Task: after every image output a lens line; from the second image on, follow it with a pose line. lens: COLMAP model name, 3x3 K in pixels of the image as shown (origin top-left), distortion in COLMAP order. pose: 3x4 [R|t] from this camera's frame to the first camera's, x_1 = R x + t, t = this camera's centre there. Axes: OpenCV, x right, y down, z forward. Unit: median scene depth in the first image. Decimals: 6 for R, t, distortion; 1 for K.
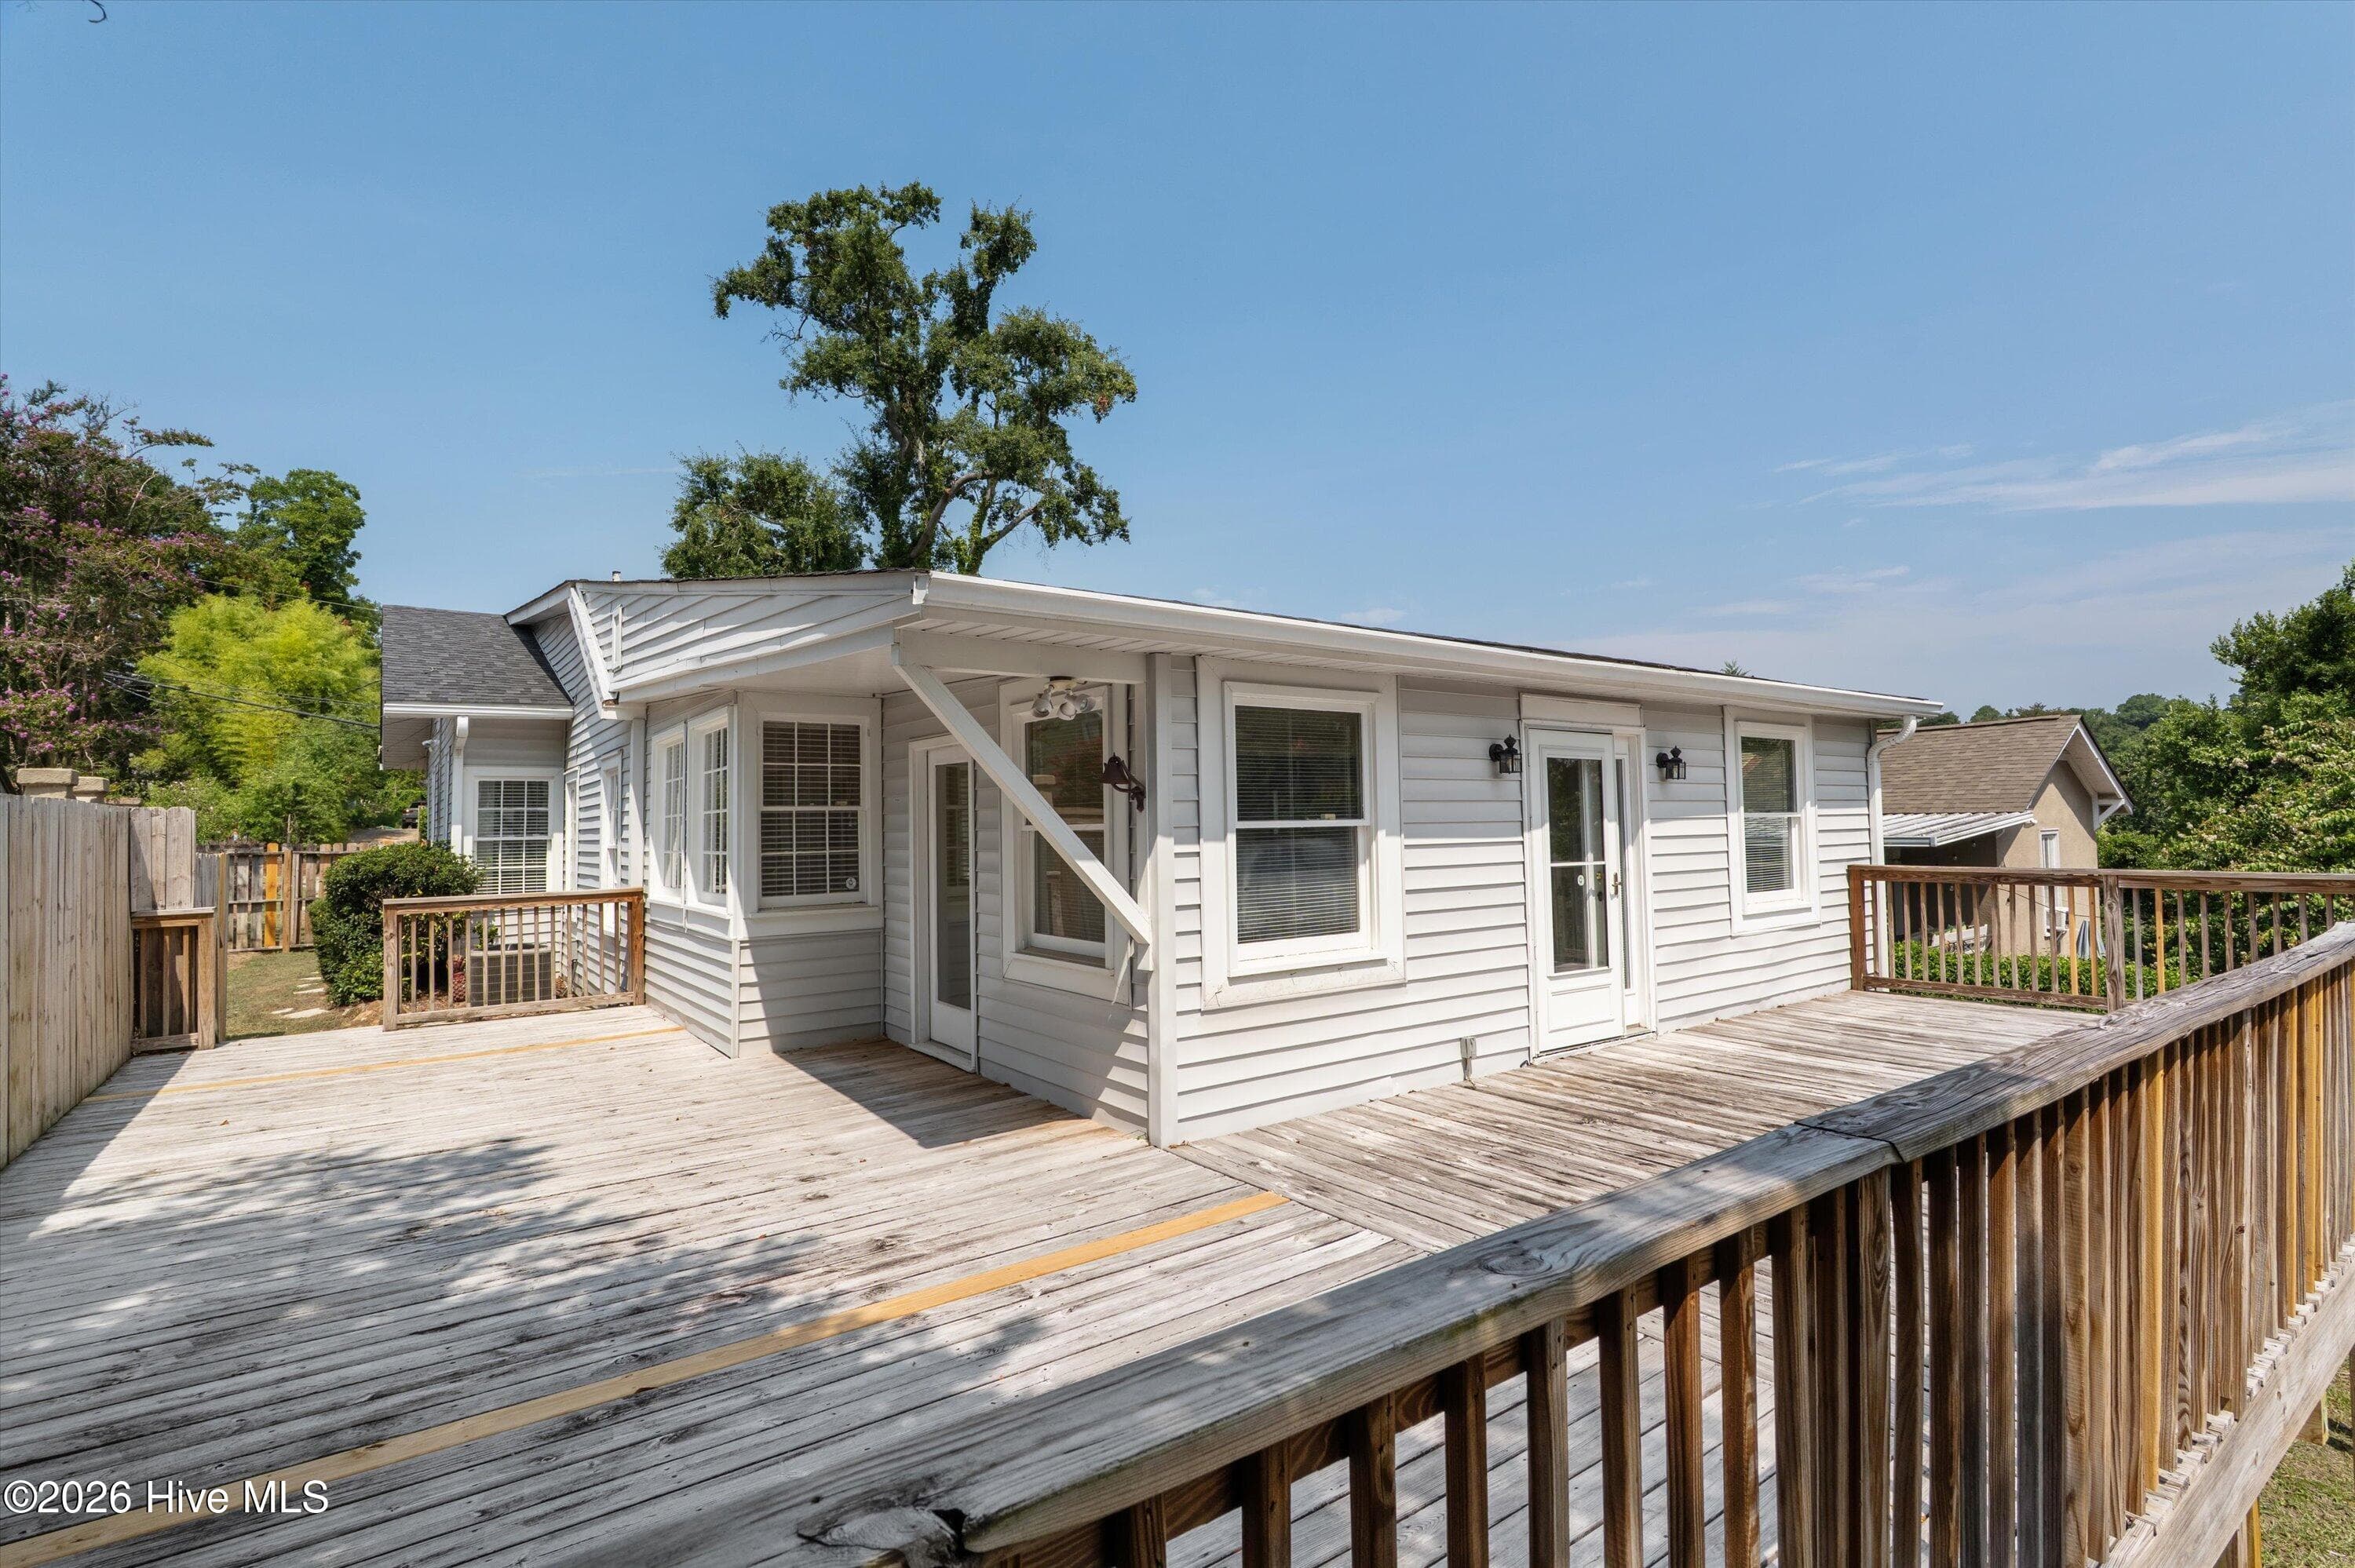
lens RADIAL K [[1121.7, 0, 1196.8], [0, 1121.7, 780.5], [0, 0, 1]] dist [-0.016544, 0.000884]
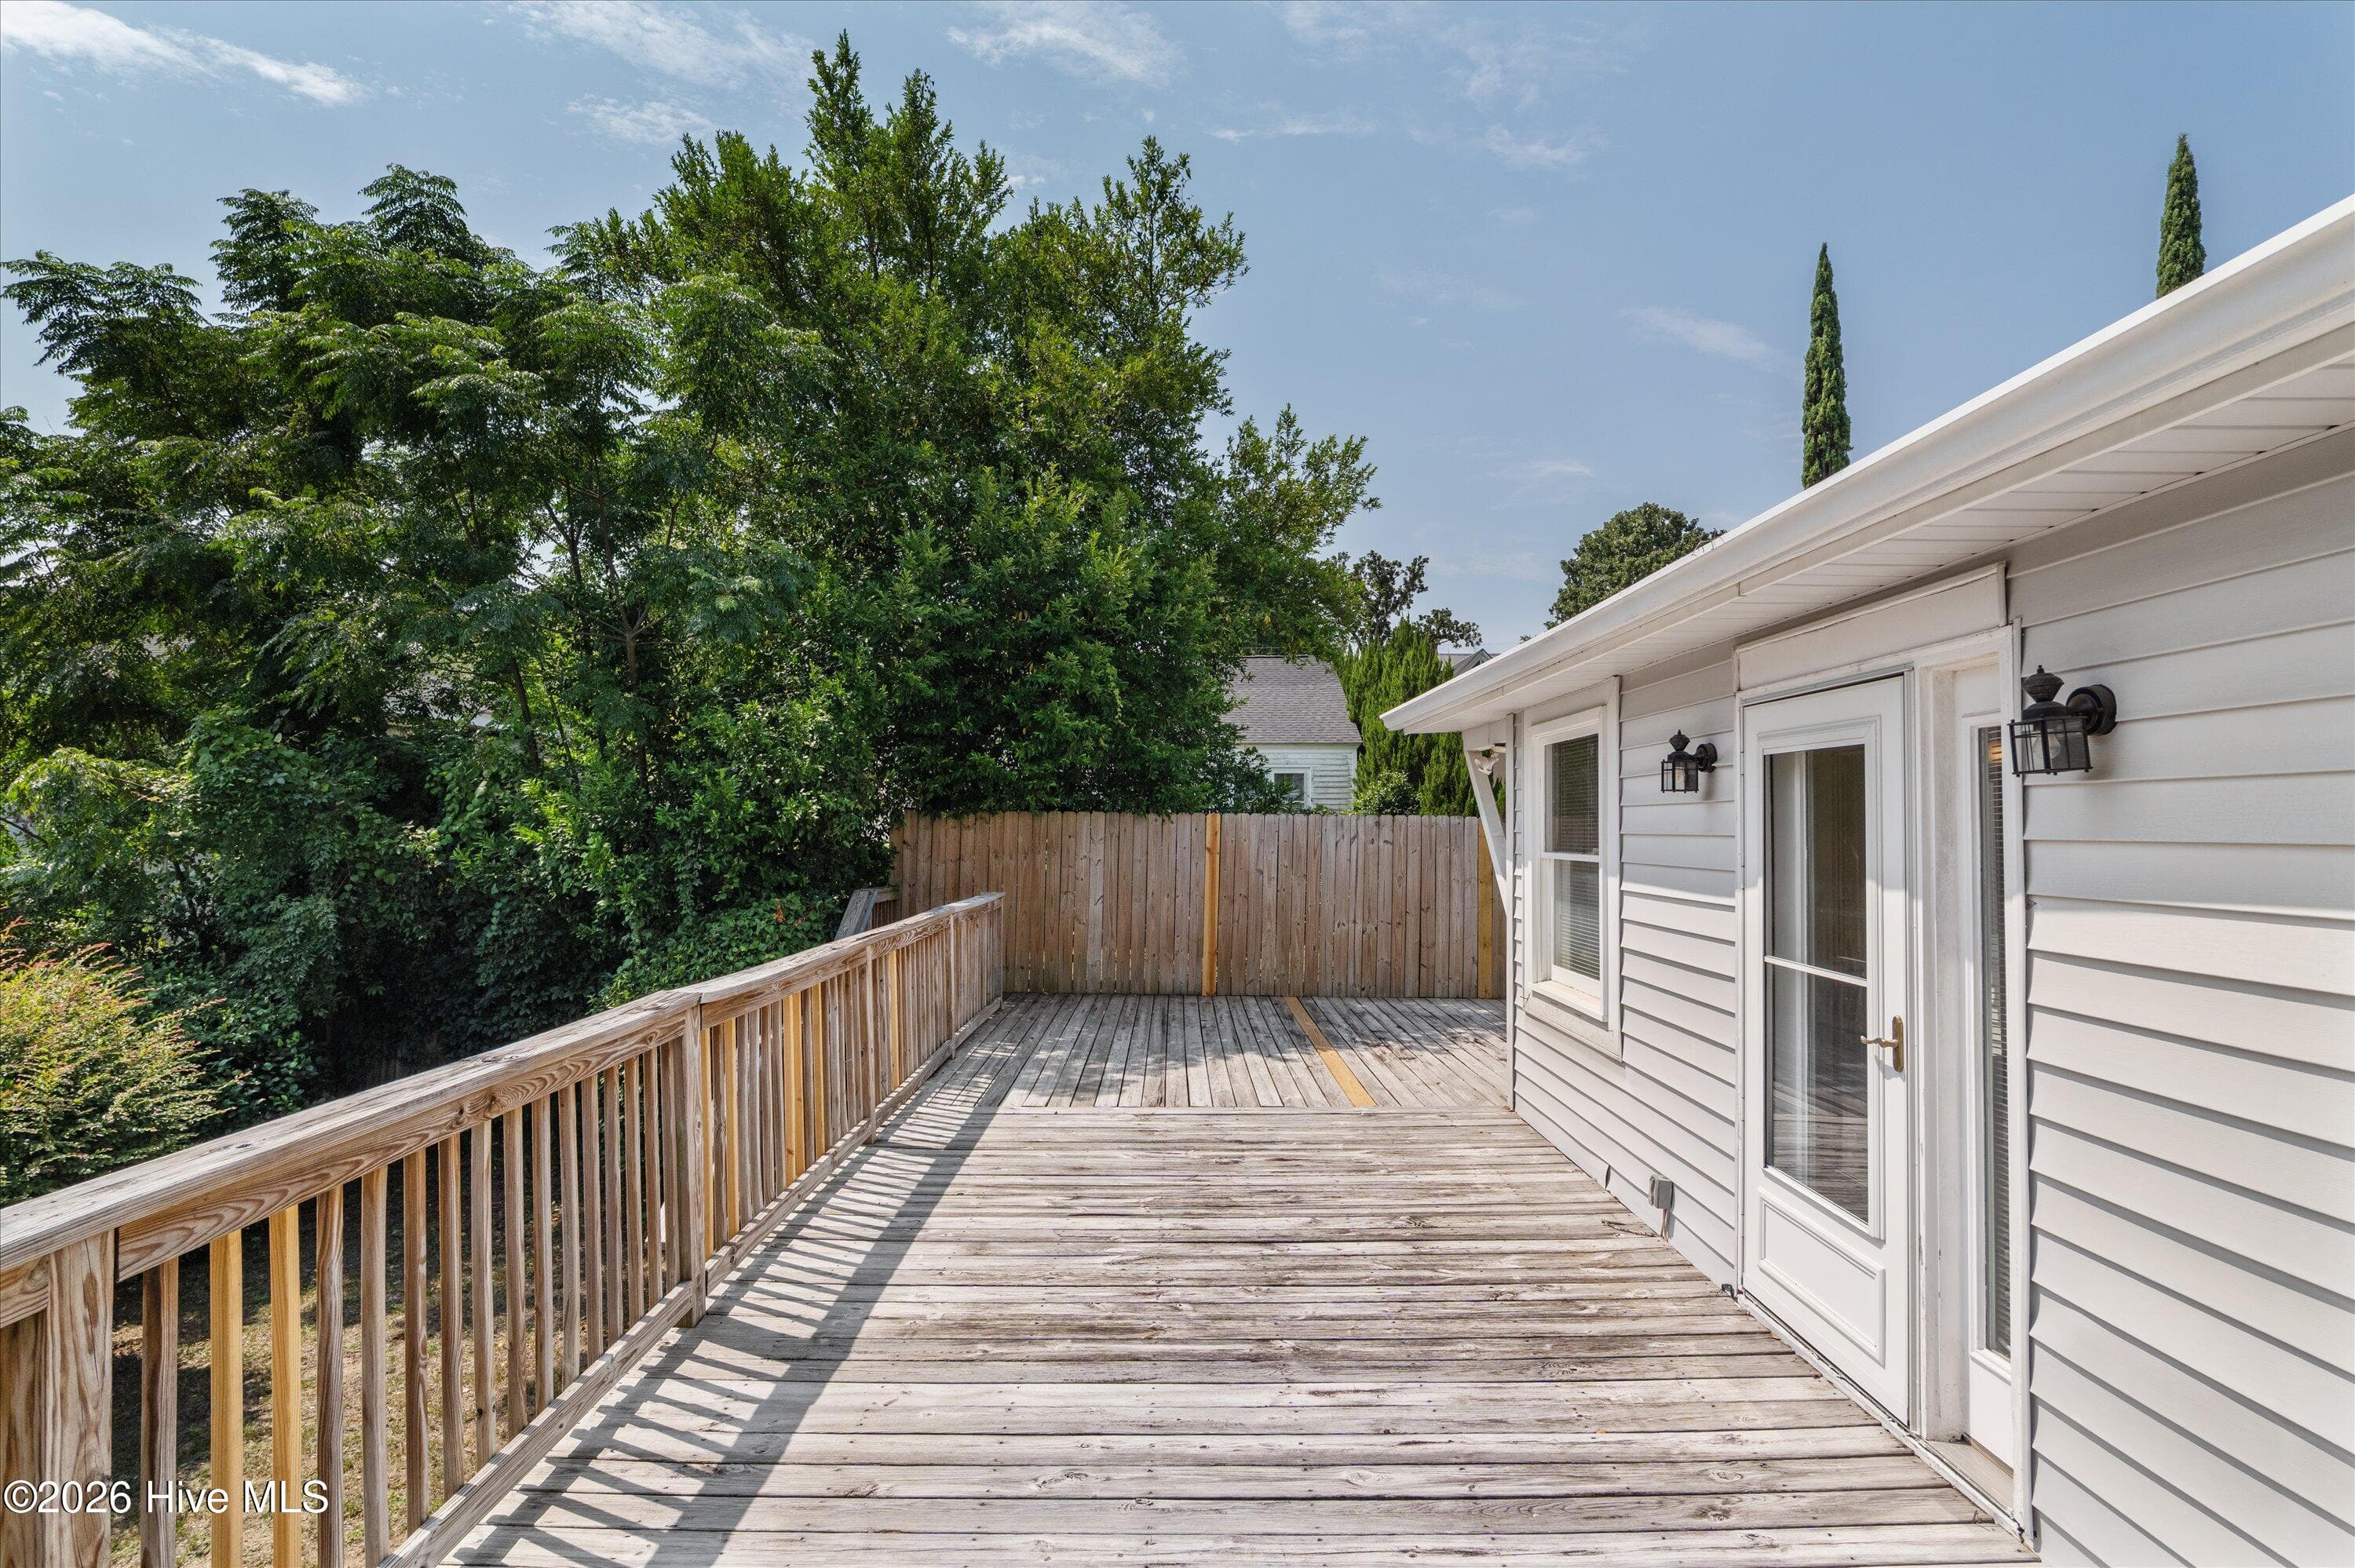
lens RADIAL K [[1109.2, 0, 1180.0], [0, 1109.2, 824.8], [0, 0, 1]] dist [-0.013216, -0.000037]
pose [[-0.591041, 0.006672, -0.806614, 0.570484], [0.031498, 0.999394, -0.014813, 0.007339], [0.806026, -0.034162, -0.590893, 0.690391]]
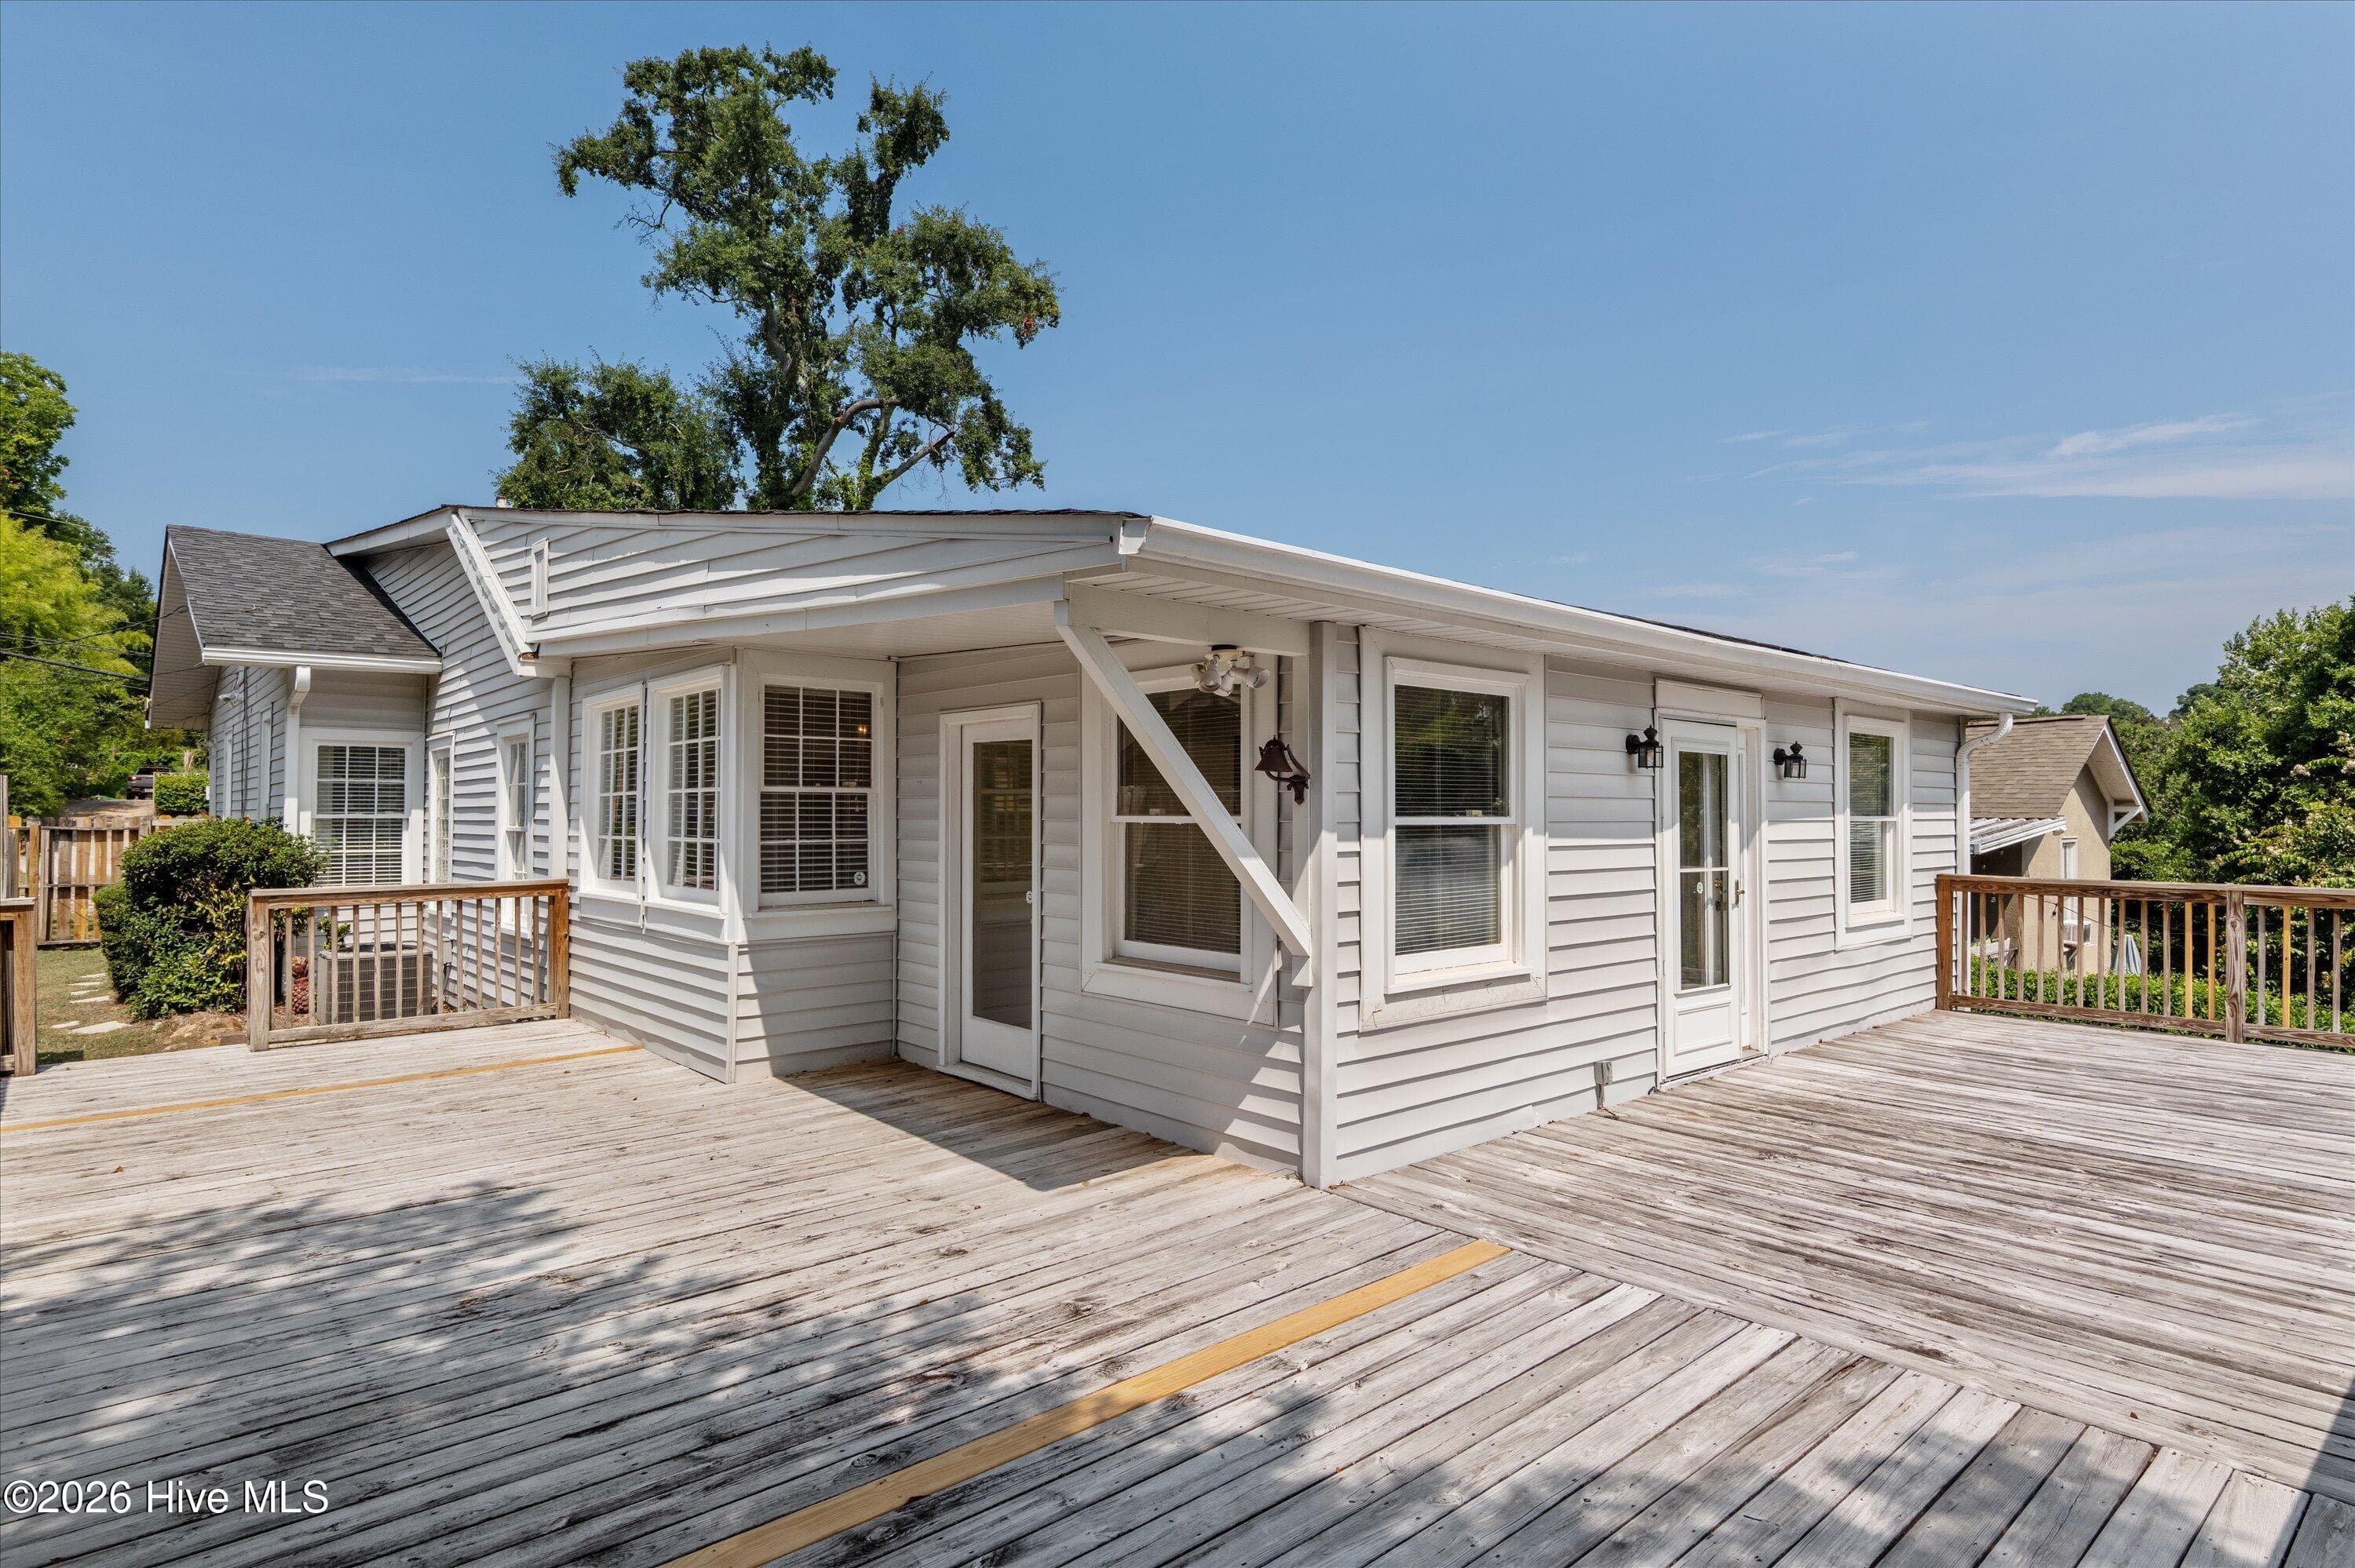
lens RADIAL K [[1256.7, 0, 1179.8], [0, 1256.7, 803.3], [0, 0, 1]] dist [0.005645, -0.000669]
pose [[0.995905, 0.020079, 0.088152, -0.110650], [-0.022855, 0.999271, 0.030592, -0.000113], [-0.087474, -0.032481, 0.995637, 0.019740]]
